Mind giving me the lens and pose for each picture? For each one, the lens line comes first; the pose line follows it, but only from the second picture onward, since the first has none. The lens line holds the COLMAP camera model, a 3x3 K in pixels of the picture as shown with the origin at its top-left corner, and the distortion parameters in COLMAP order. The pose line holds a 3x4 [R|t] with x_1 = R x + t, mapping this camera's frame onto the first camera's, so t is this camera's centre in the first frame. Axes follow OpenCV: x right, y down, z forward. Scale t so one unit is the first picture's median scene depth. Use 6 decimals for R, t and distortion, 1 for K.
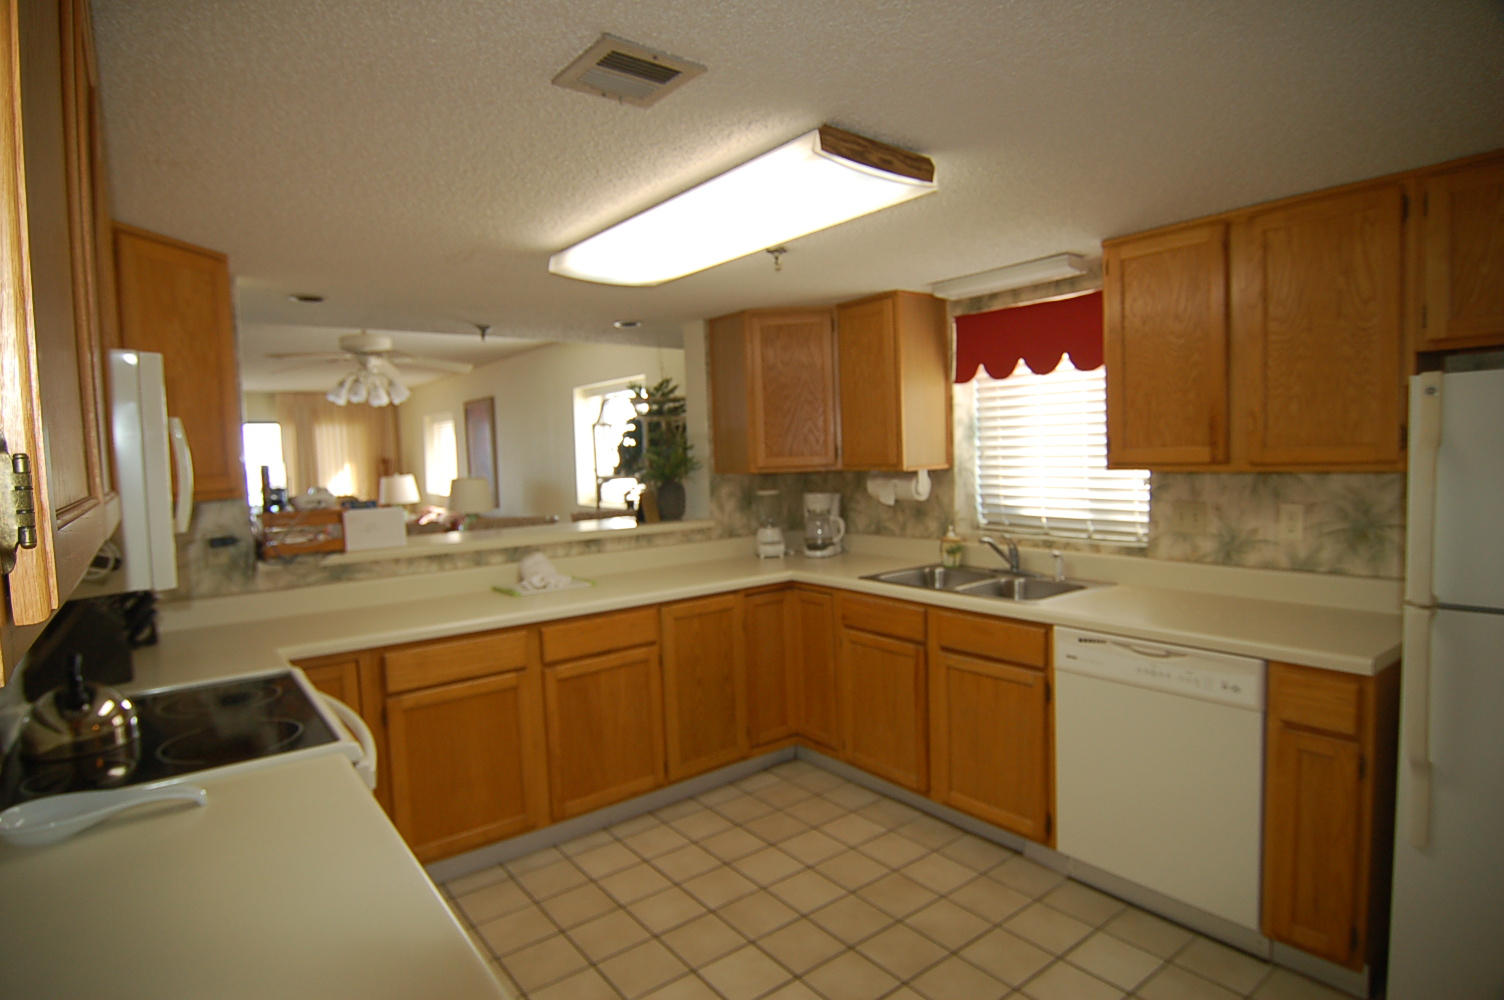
lens RADIAL K [[800.9, 0, 743.6], [0, 800.9, 502.1], [0, 0, 1]] dist [-0.012905, -0.000541]
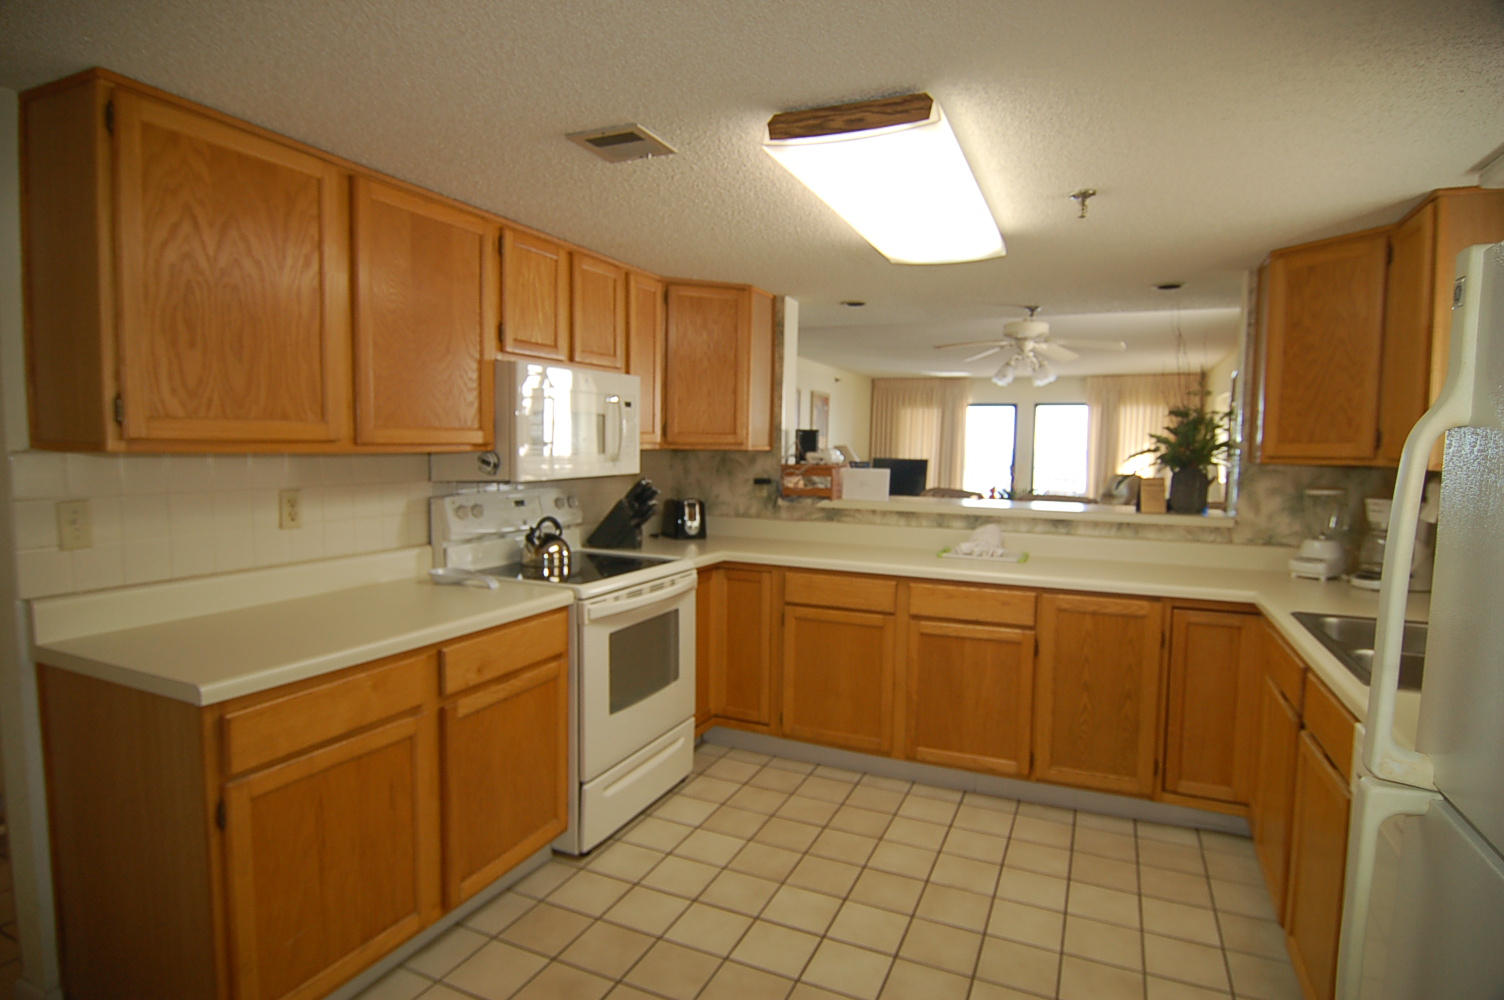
lens RADIAL K [[800.9, 0, 743.6], [0, 800.9, 502.1], [0, 0, 1]] dist [-0.012905, -0.000541]
pose [[0.476379, 0.103930, -0.873076, 0.542030], [-0.085375, 0.993765, 0.071713, -0.012815], [0.875085, 0.040376, 0.482281, 0.231922]]
